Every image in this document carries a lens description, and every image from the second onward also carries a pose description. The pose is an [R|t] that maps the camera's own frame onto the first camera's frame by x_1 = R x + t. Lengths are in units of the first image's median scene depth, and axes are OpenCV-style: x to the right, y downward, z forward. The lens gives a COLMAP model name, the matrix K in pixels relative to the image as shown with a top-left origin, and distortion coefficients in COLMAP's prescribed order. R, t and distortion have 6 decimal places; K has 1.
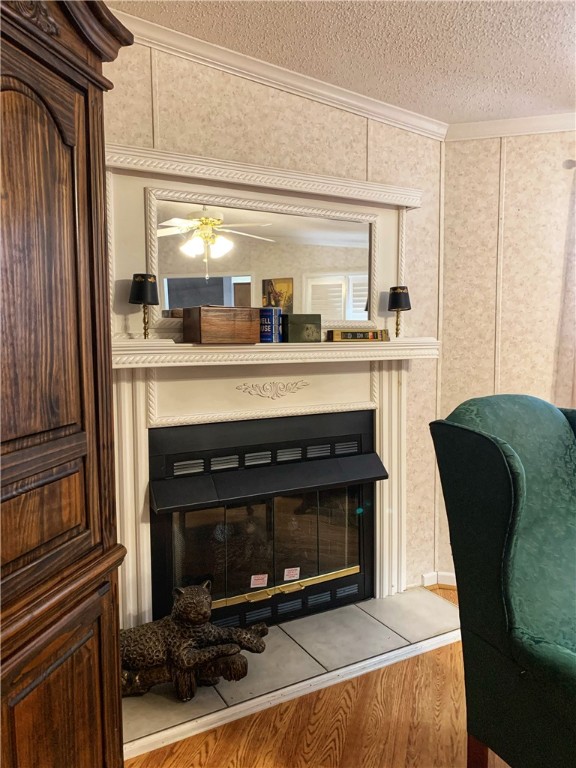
lens RADIAL K [[597.5, 0, 288.0], [0, 597.5, 384.0], [0, 0, 1]] dist [0.013459, 0.012030]
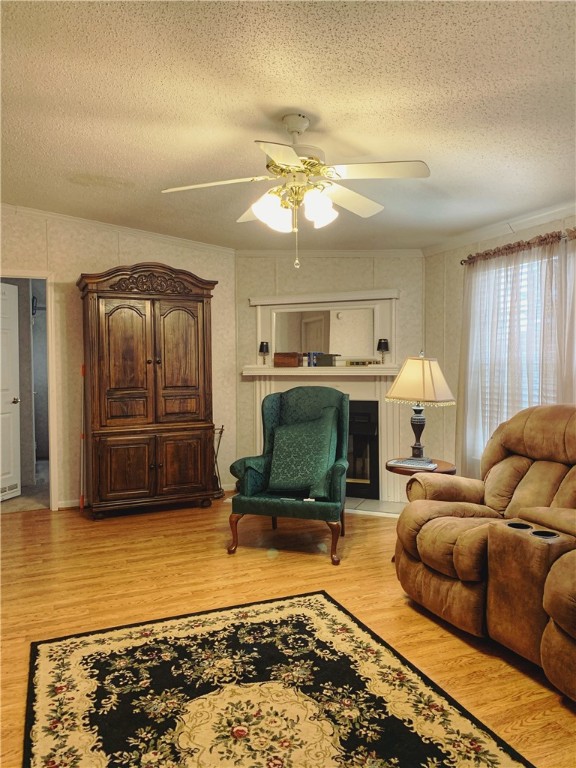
lens RADIAL K [[597.5, 0, 288.0], [0, 597.5, 384.0], [0, 0, 1]] dist [0.013459, 0.012030]
pose [[0.589524, 0.017597, -0.807559, 1.610866], [-0.065285, 0.997530, -0.025922, 0.059032], [0.805109, 0.068003, 0.589216, -0.413354]]
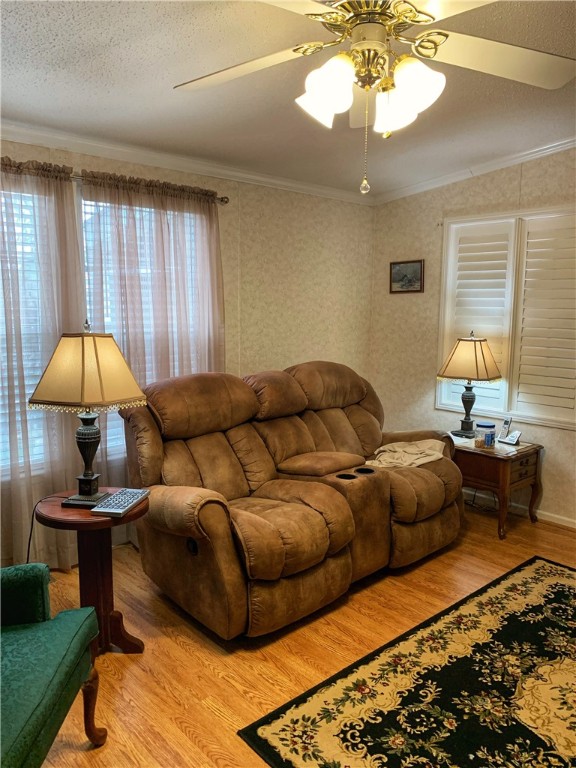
lens RADIAL K [[597.5, 0, 288.0], [0, 597.5, 384.0], [0, 0, 1]] dist [0.013459, 0.012030]
pose [[0.551965, -0.121890, 0.824911, -2.090024], [0.064433, 0.992536, 0.103545, -0.229283], [-0.831374, -0.004002, 0.555698, 0.465613]]
